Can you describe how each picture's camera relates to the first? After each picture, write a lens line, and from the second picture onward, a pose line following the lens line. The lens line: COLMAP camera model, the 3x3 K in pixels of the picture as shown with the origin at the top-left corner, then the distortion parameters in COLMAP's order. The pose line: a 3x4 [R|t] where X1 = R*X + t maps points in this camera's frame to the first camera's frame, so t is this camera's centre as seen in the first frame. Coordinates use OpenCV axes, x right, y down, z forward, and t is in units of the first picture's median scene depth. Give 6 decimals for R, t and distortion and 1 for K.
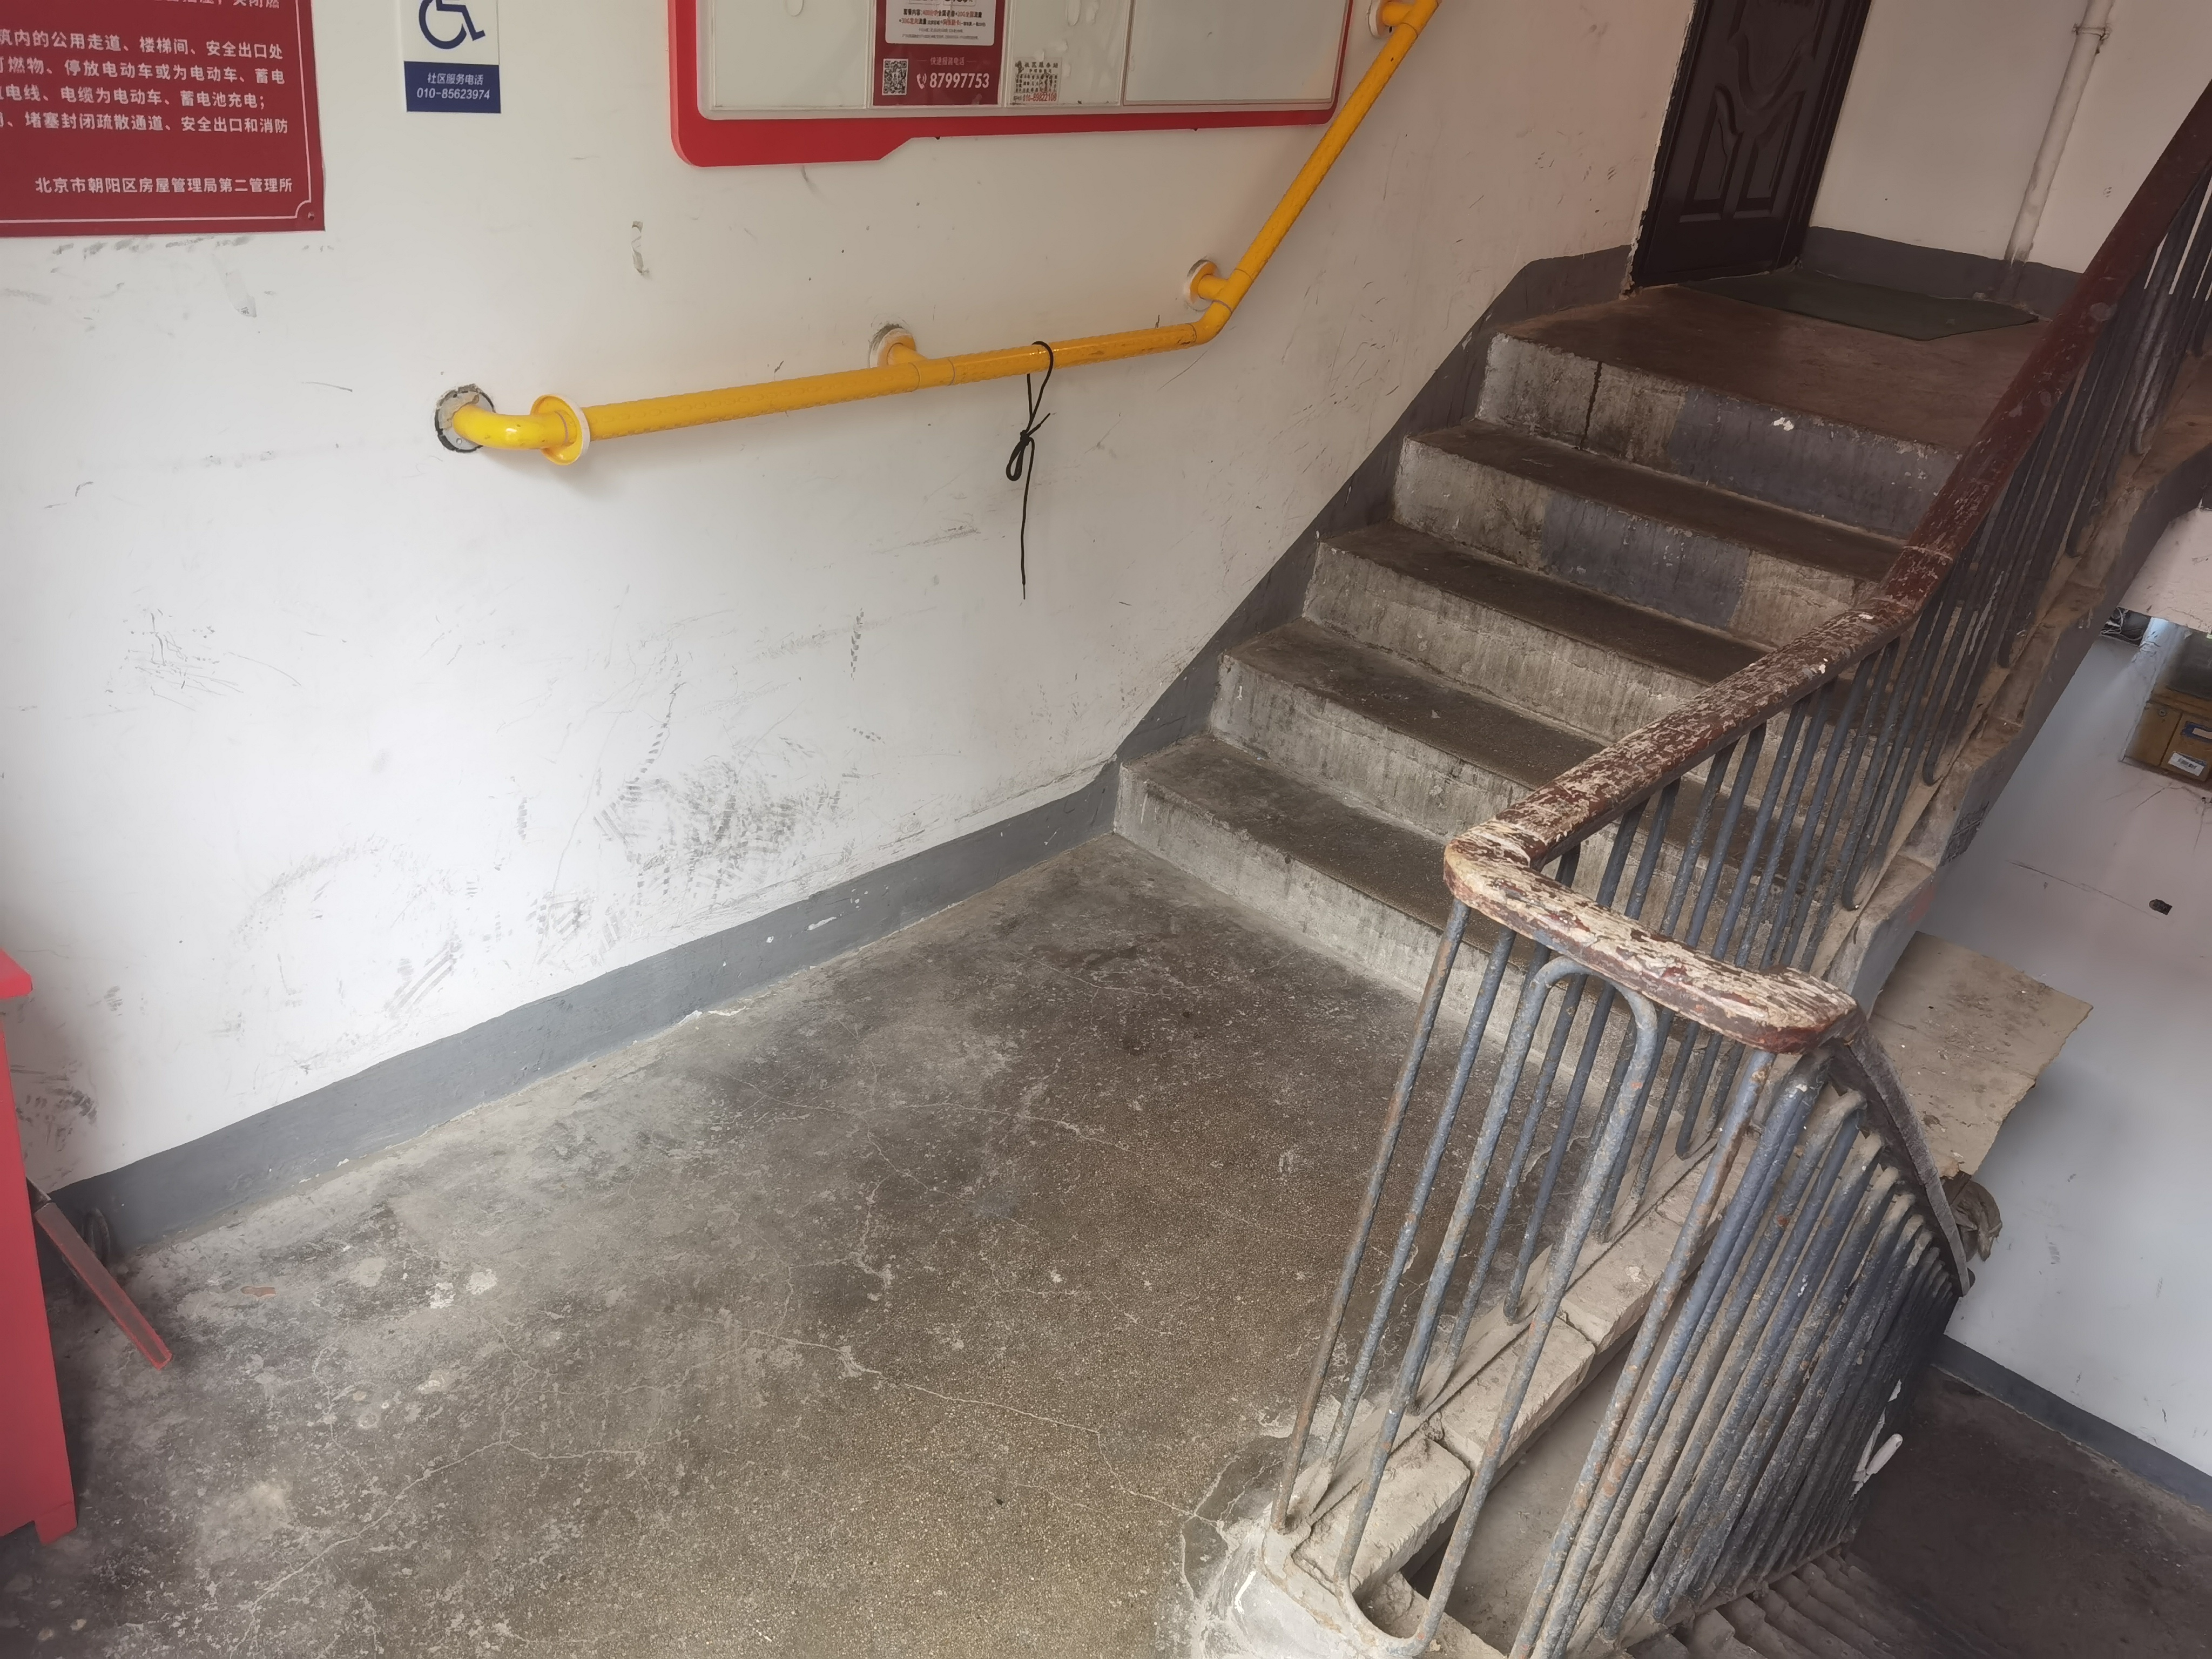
lens RADIAL K [[1810.5, 0, 1104.2], [0, 1810.5, 845.9], [0, 0, 1]] dist [0.009981, 0.013933]
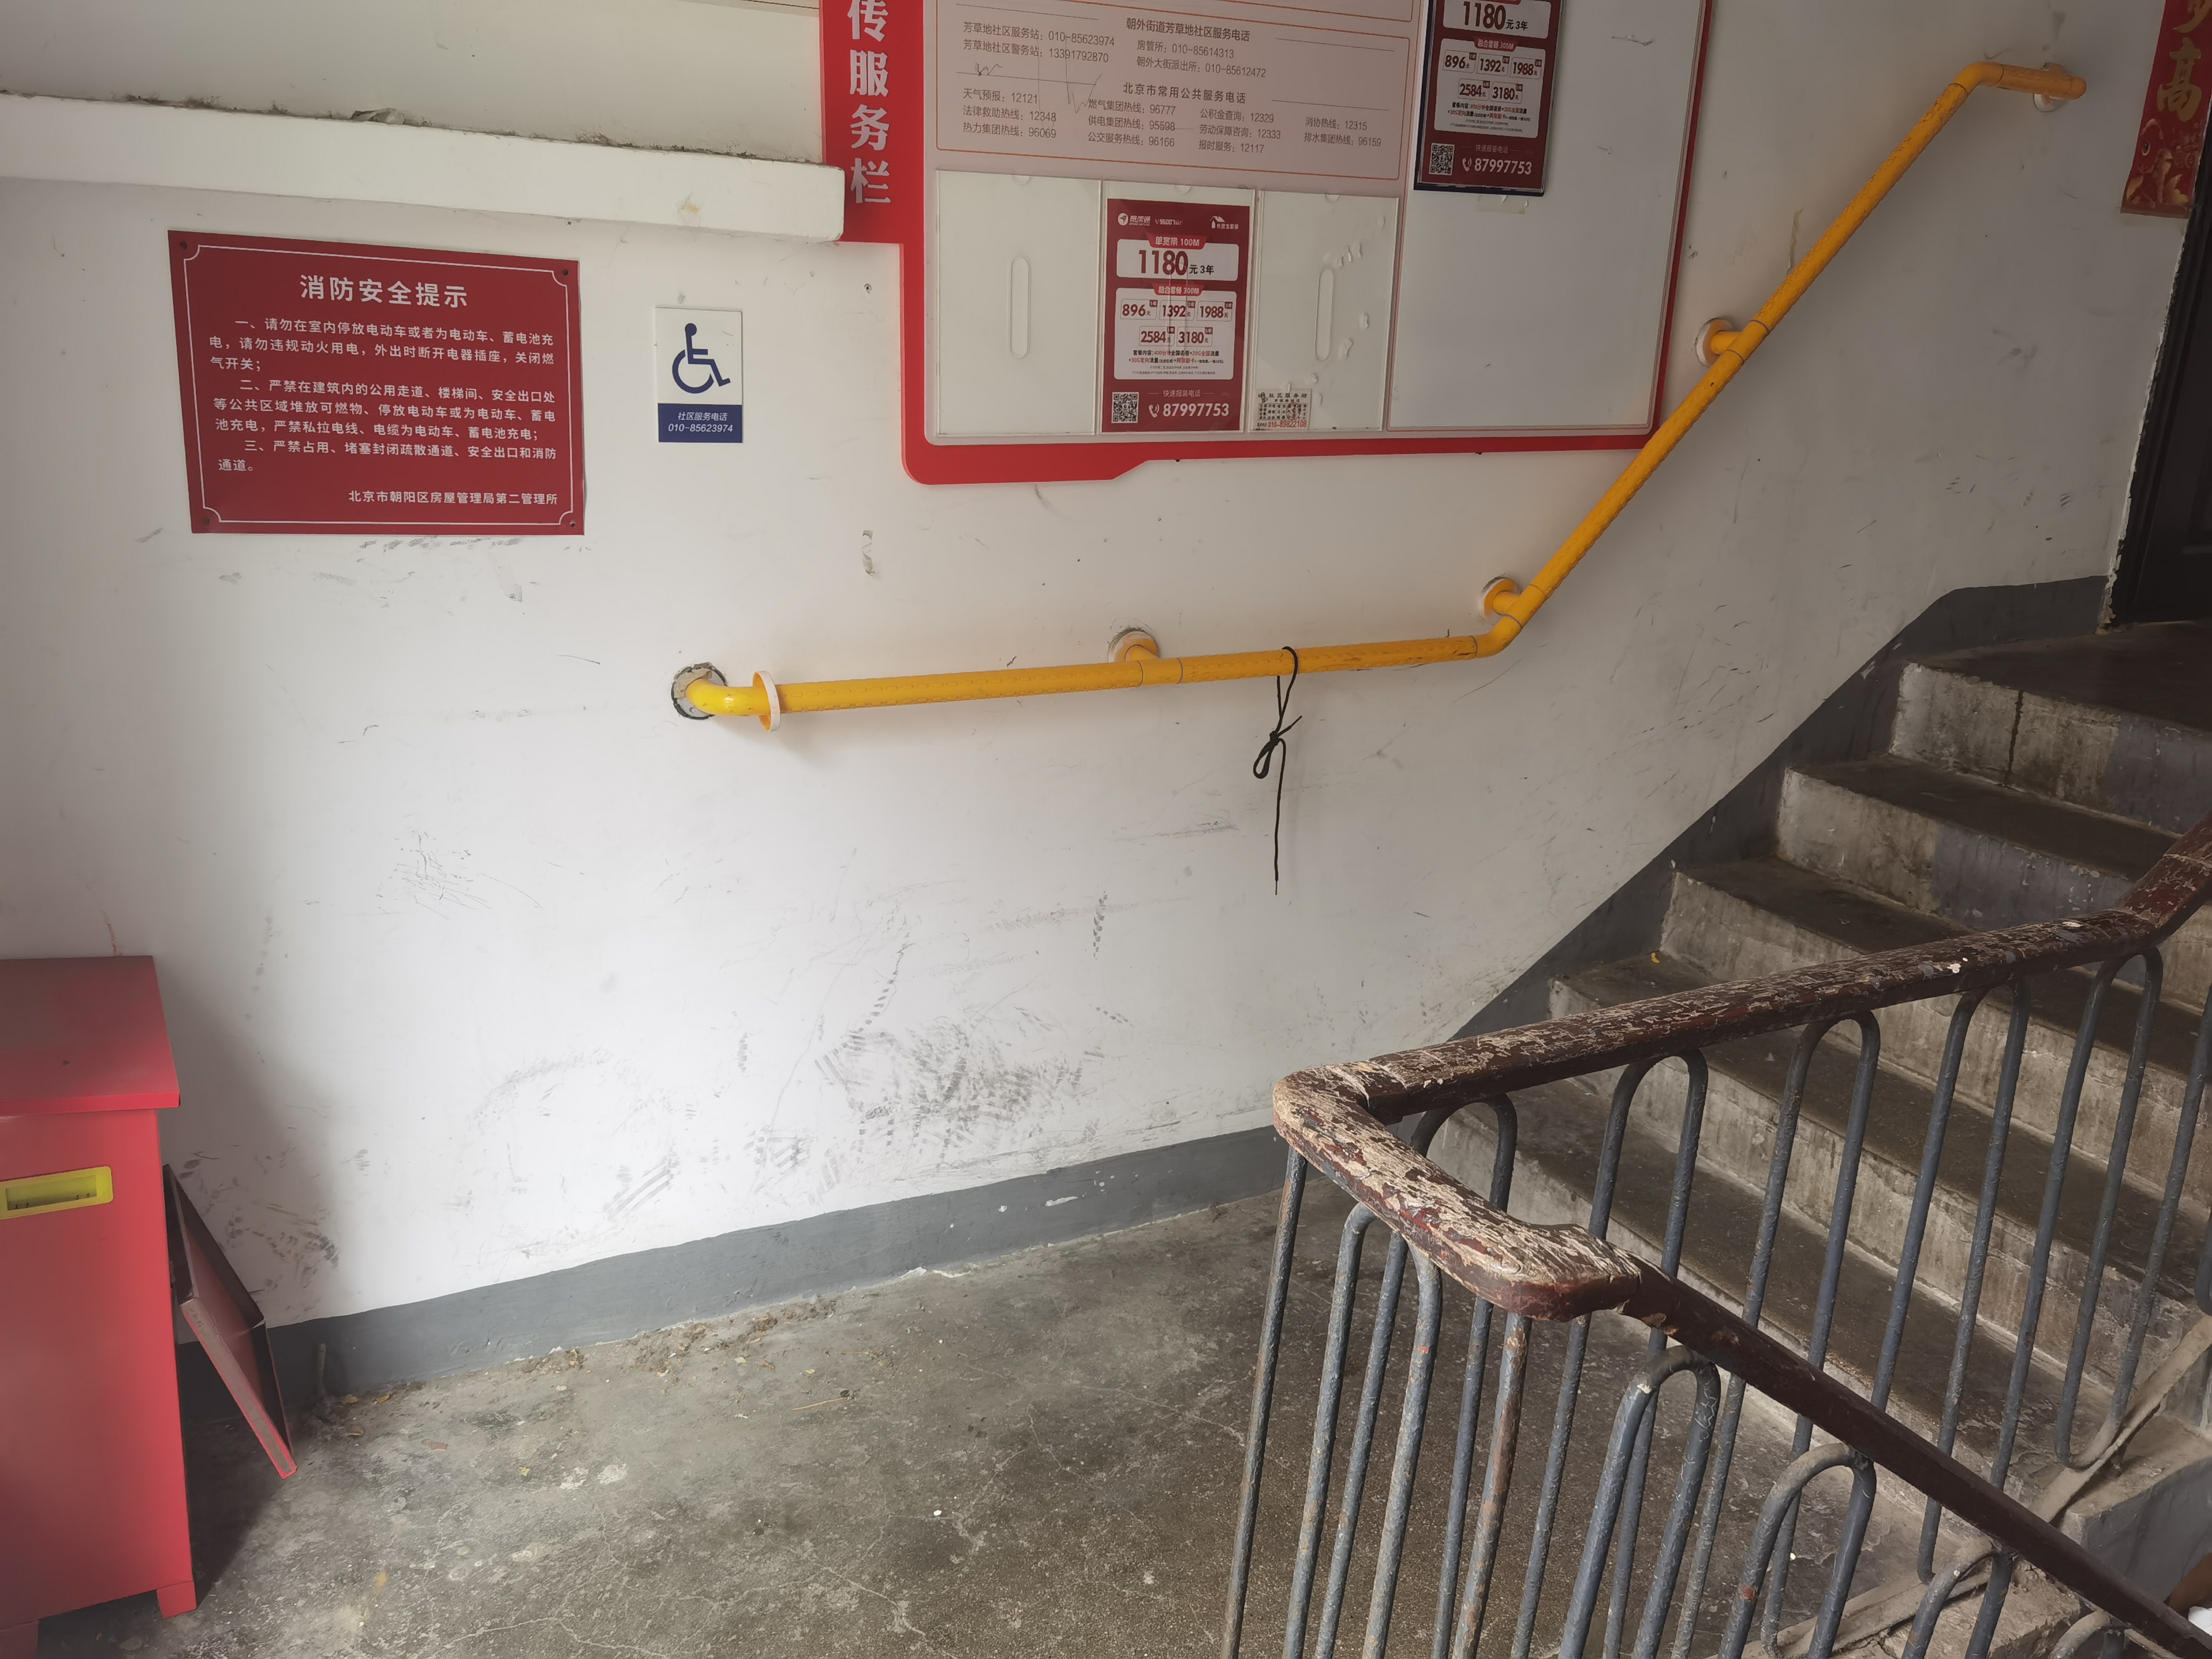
lens RADIAL K [[1815.7, 0, 1075.4], [0, 1815.7, 826.6], [0, 0, 1]] dist [0.005917, 0.014372]
pose [[0.927480, 0.032681, -0.372441, 0.252302], [-0.112737, 0.974251, -0.195258, 0.041056], [0.356469, 0.223086, 0.907283, 0.036617]]
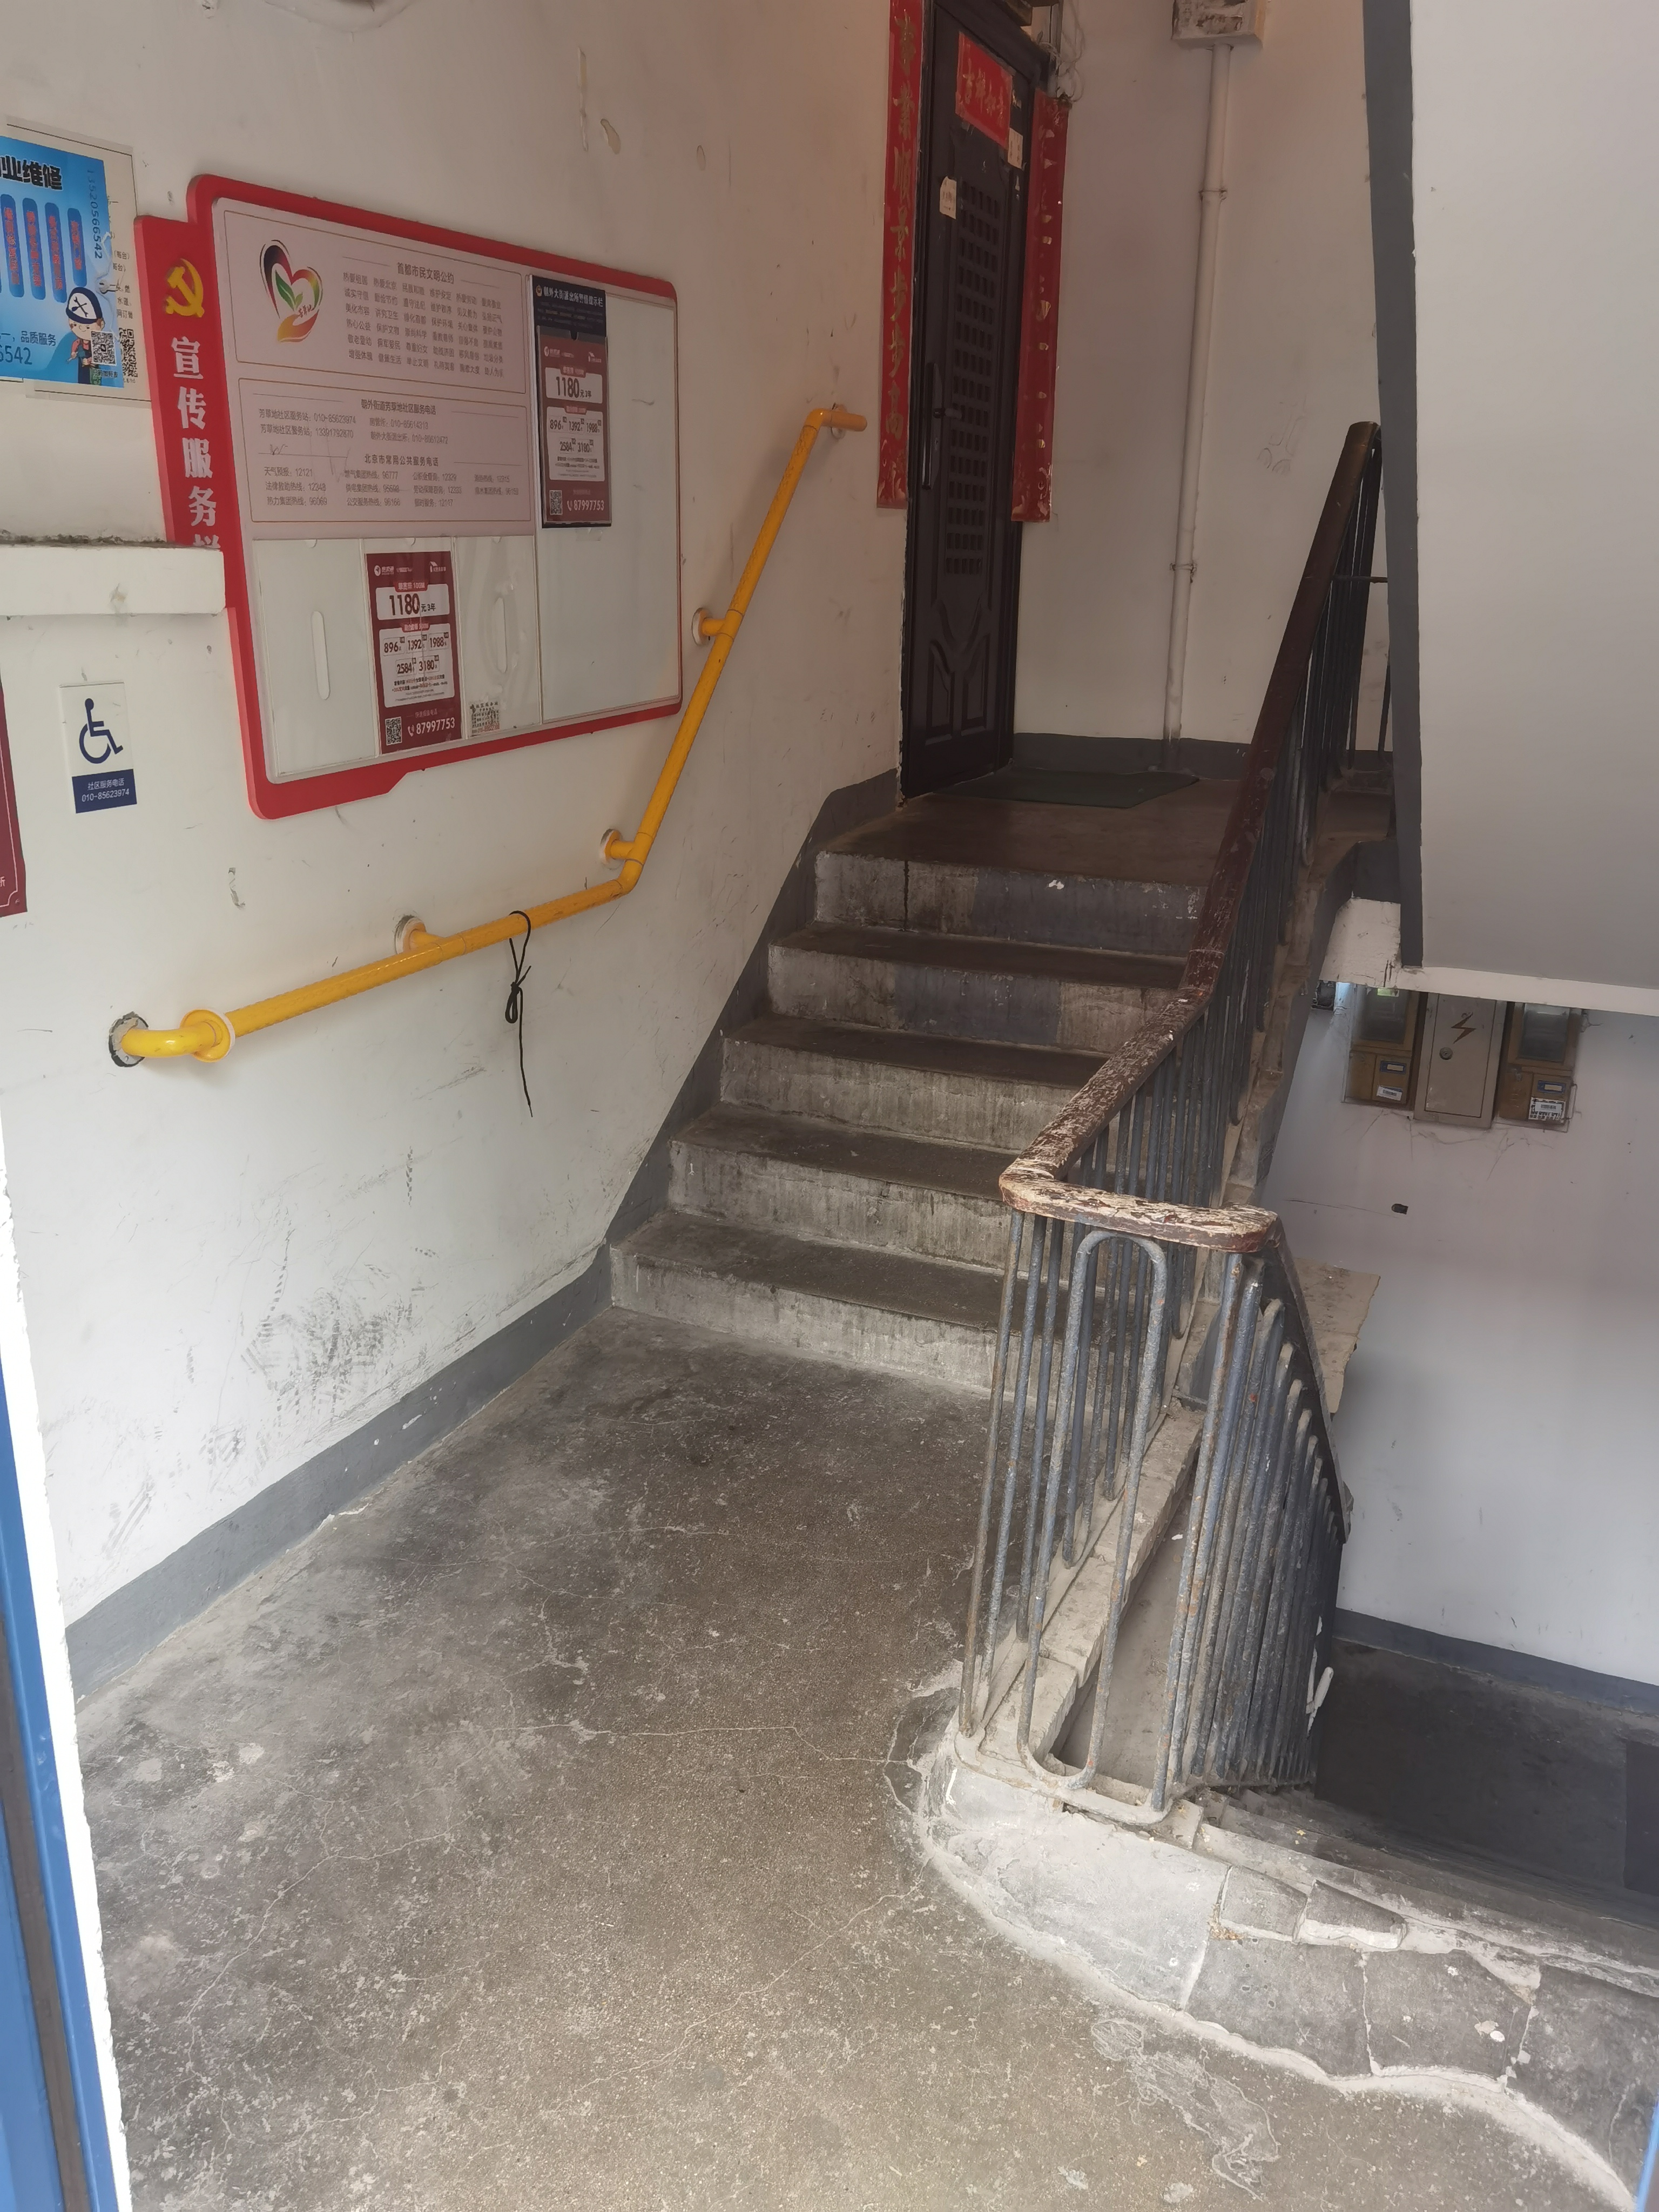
lens RADIAL K [[1810.5, 0, 829.5], [0, 1810.5, 1106.0], [0, 0, 1]] dist [0.009981, 0.013933]
pose [[0.949843, -0.186140, 0.251299, -0.176532], [0.221284, 0.967861, -0.119490, 0.050859], [-0.220980, 0.169105, 0.960506, -0.234724]]
